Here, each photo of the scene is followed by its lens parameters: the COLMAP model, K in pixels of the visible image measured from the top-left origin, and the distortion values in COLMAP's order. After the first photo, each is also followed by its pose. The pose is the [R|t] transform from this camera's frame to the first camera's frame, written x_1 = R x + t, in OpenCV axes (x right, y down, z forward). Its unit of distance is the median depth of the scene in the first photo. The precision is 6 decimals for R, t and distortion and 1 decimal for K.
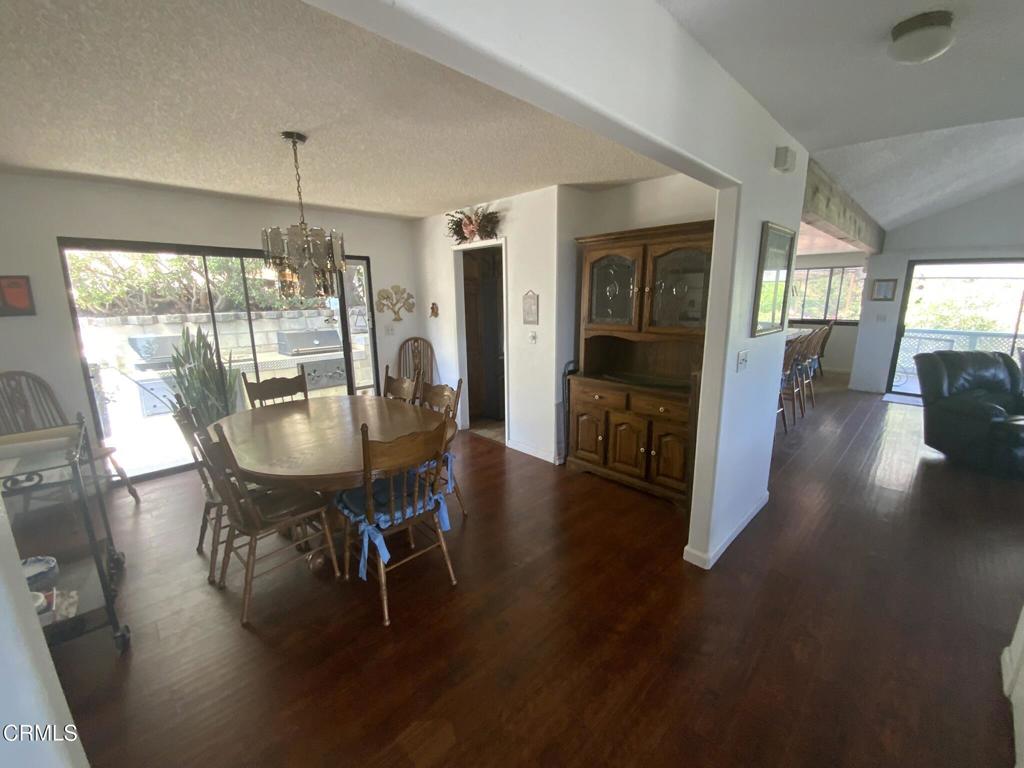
lens RADIAL K [[417.8, 0, 514.7], [0, 417.8, 374.6], [0, 0, 1]] dist [-0.013729, -0.000442]
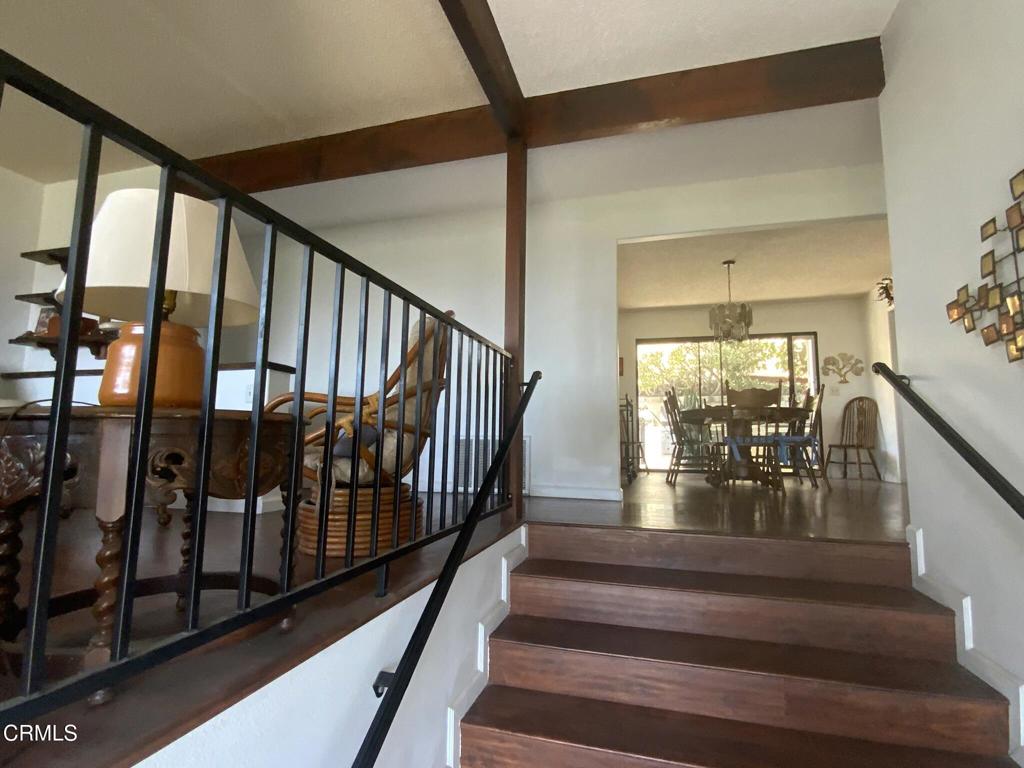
lens RADIAL K [[517.1, 0, 501.5], [0, 517.1, 385.3], [0, 0, 1]] dist [0.013184, -0.001191]
pose [[0.473720, -0.073202, -0.877628, 0.513780], [-0.187793, 0.965223, -0.181873, 0.305784], [0.860420, 0.250969, 0.443499, -0.418484]]
